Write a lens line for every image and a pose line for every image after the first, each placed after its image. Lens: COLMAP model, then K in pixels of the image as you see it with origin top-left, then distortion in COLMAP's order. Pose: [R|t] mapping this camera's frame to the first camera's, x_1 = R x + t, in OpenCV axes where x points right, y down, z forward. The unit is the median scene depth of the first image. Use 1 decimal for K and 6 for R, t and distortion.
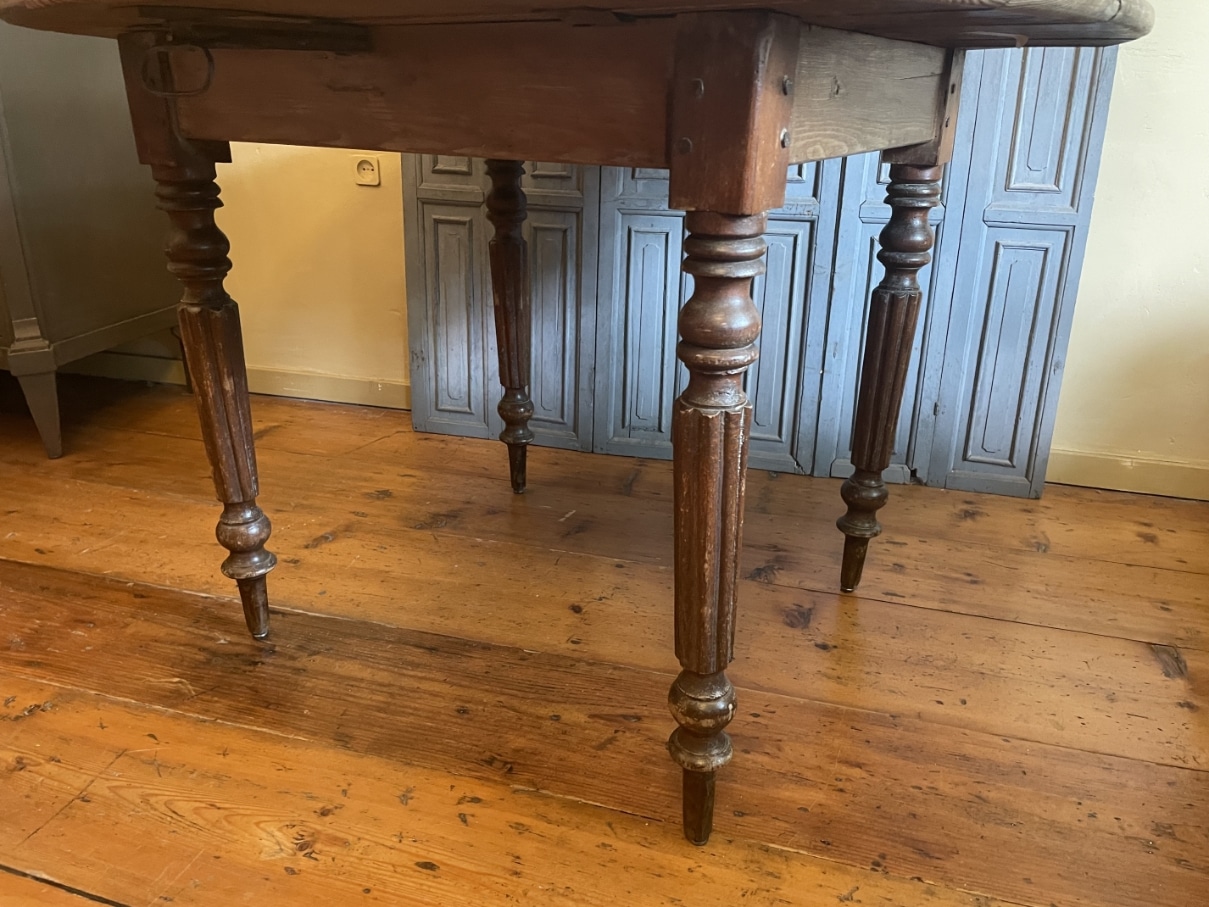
lens RADIAL K [[920.2, 0, 608.1], [0, 920.2, 436.0], [0, 0, 1]] dist [0.082202, -0.118434]
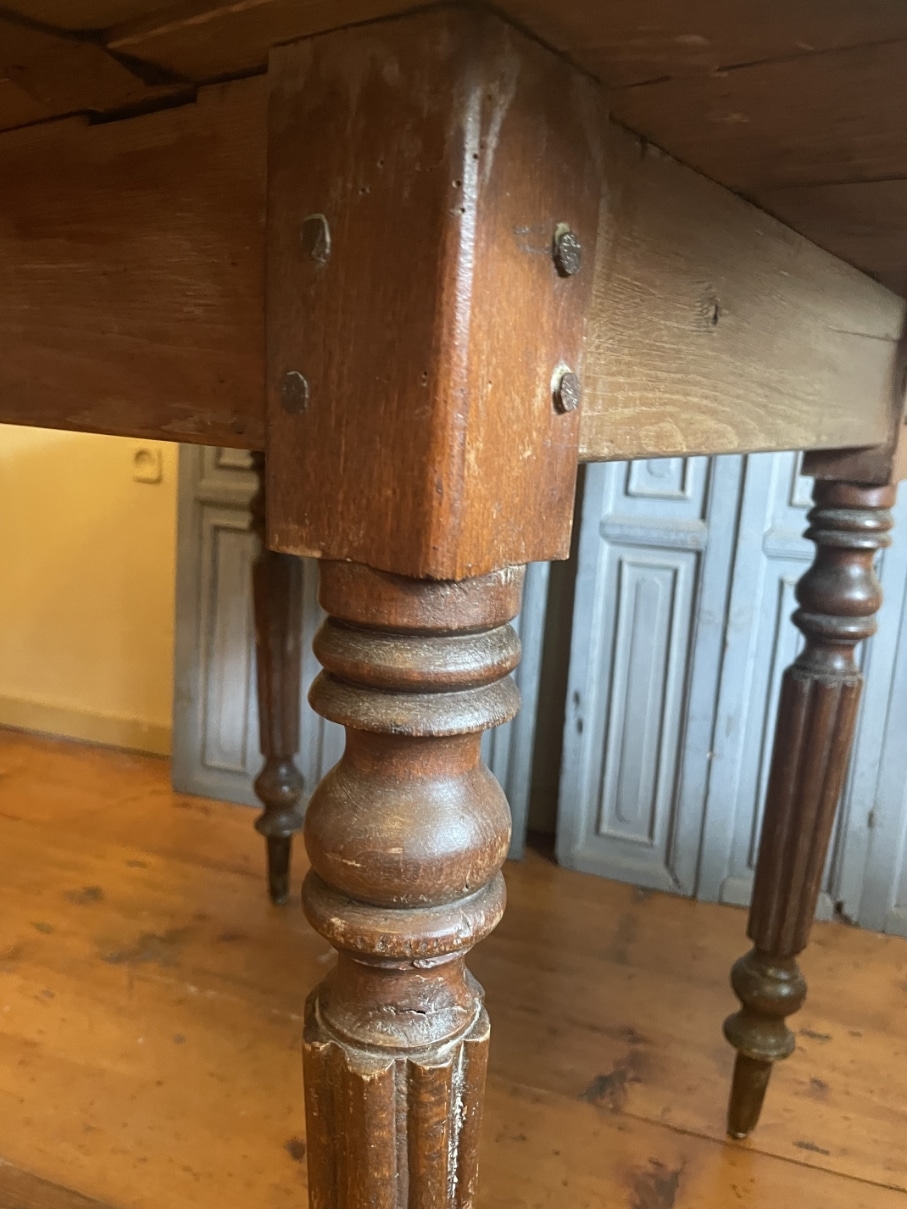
lens RADIAL K [[935.8, 0, 460.1], [0, 935.8, 612.7], [0, 0, 1]] dist [0.082378, -0.139389]
pose [[0.997488, 0.050037, -0.050144, 0.093736], [-0.056469, 0.989049, -0.136355, -0.094236], [0.042772, 0.138844, 0.989390, 0.340934]]
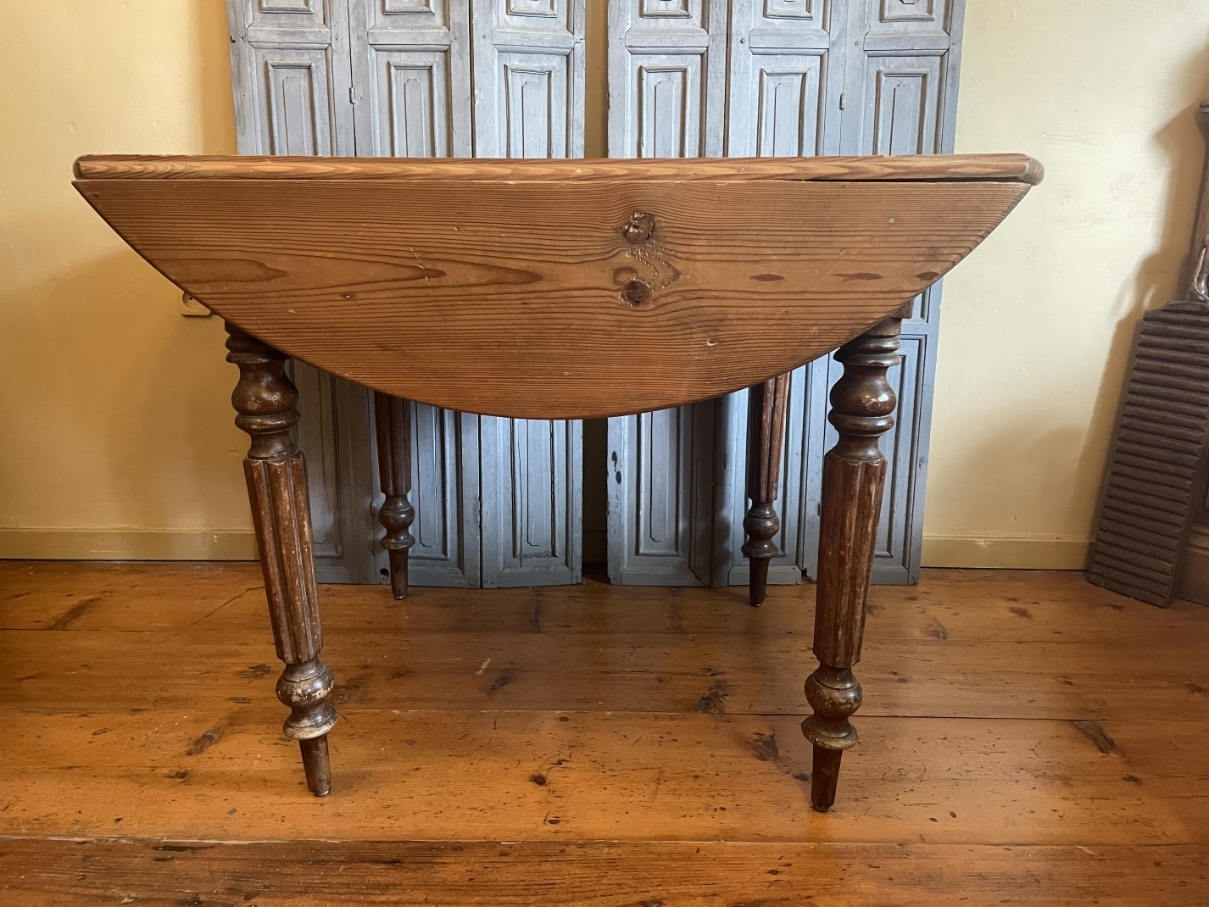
lens RADIAL K [[919.3, 0, 615.1], [0, 919.3, 435.0], [0, 0, 1]] dist [0.075341, -0.106416]
pose [[0.959531, -0.074680, 0.271519, -0.195179], [0.099234, 0.992015, -0.077837, -0.074022], [-0.263538, 0.101631, 0.959280, 0.075702]]
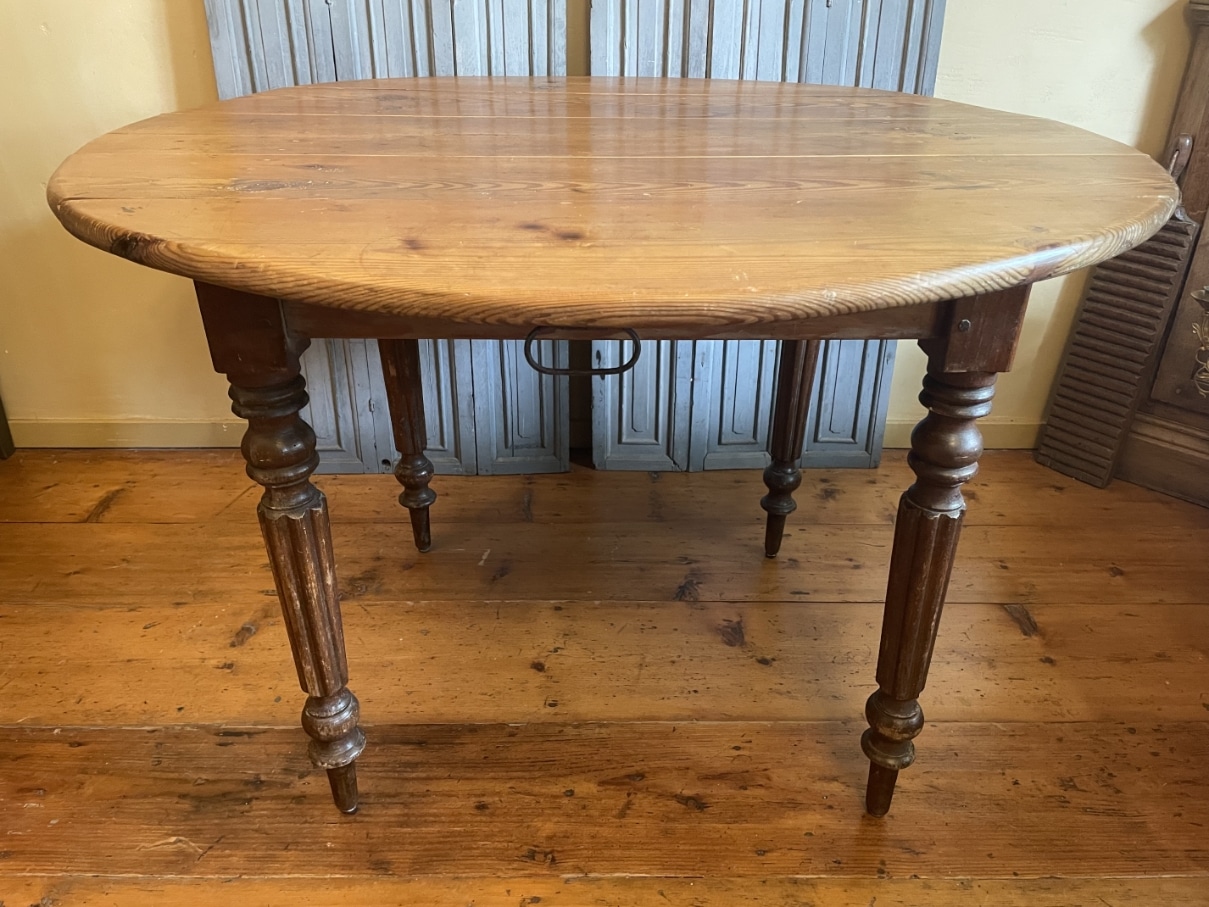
lens RADIAL K [[918.9, 0, 601.8], [0, 918.9, 439.0], [0, 0, 1]] dist [0.083098, -0.118949]
pose [[0.956258, -0.138348, 0.257743, -0.212701], [0.106127, 0.985139, 0.135046, -0.215750], [-0.272596, -0.101785, 0.956730, -0.005607]]
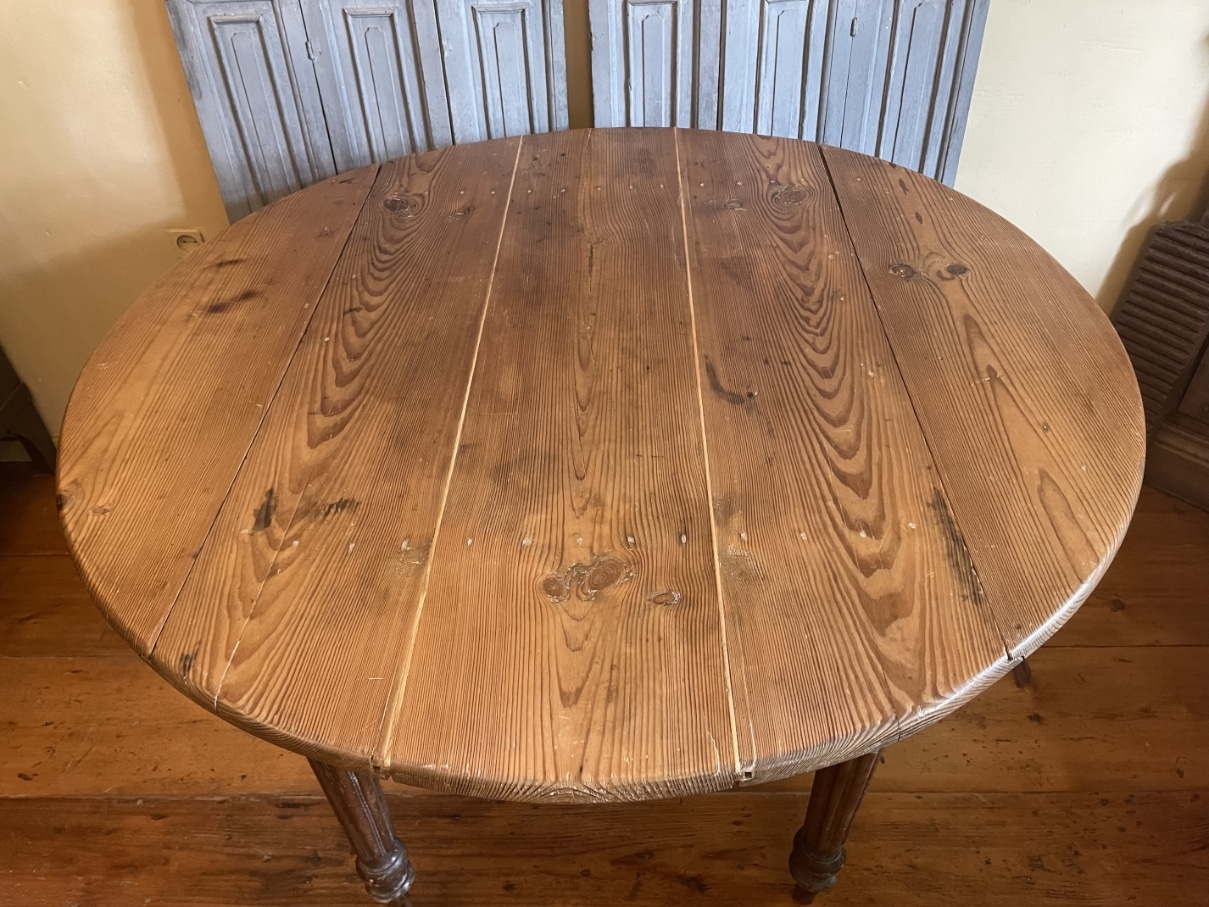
lens RADIAL K [[921.0, 0, 598.8], [0, 921.0, 450.0], [0, 0, 1]] dist [0.083165, -0.121247]
pose [[0.963059, -0.210372, 0.168111, -0.114145], [0.140440, 0.925017, 0.353015, -0.568559], [-0.229770, -0.316365, 0.920391, 0.030490]]
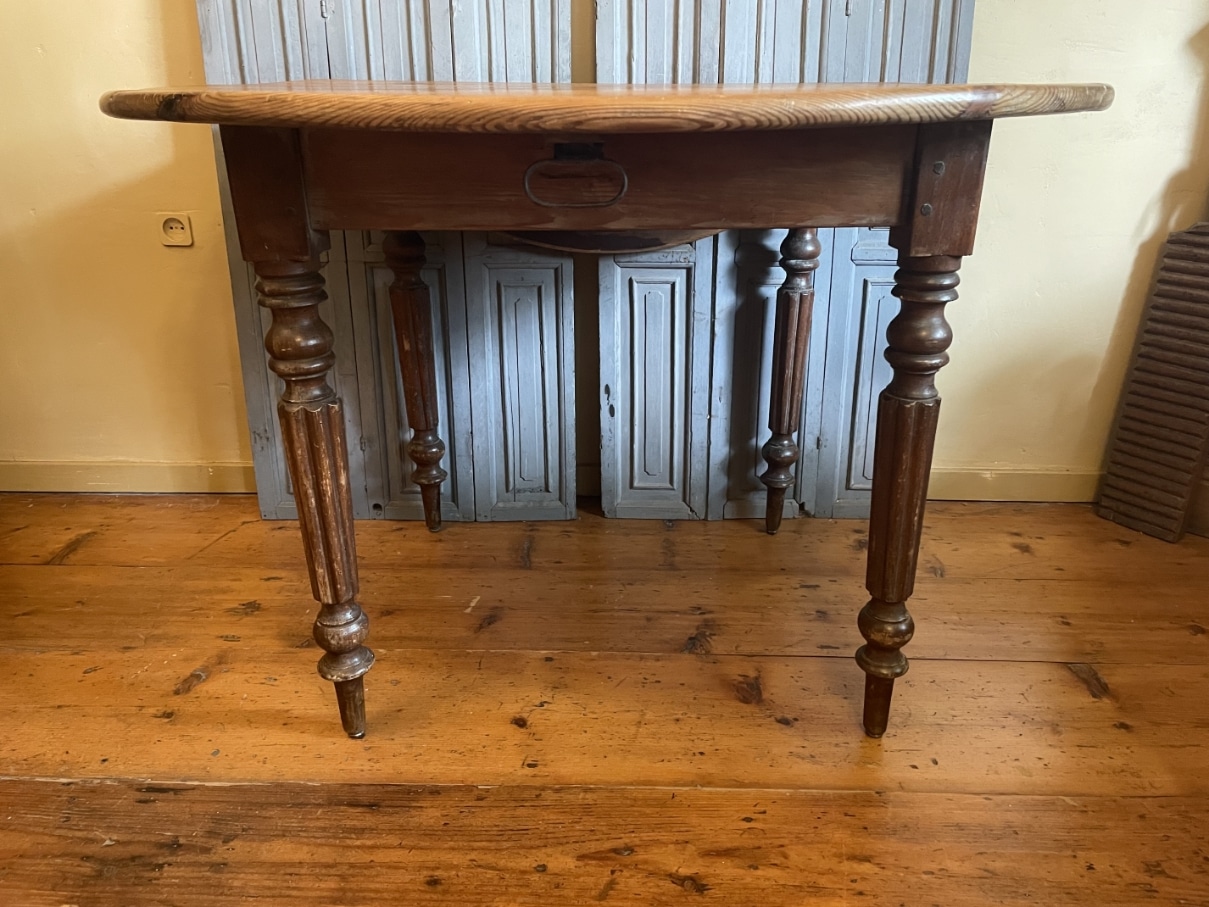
lens RADIAL K [[918.2, 0, 611.0], [0, 918.2, 435.7], [0, 0, 1]] dist [0.081080, -0.114250]
pose [[0.967169, -0.102513, 0.232541, -0.137915], [0.101695, 0.994694, 0.015538, -0.103601], [-0.232900, 0.008621, 0.972462, 0.095015]]
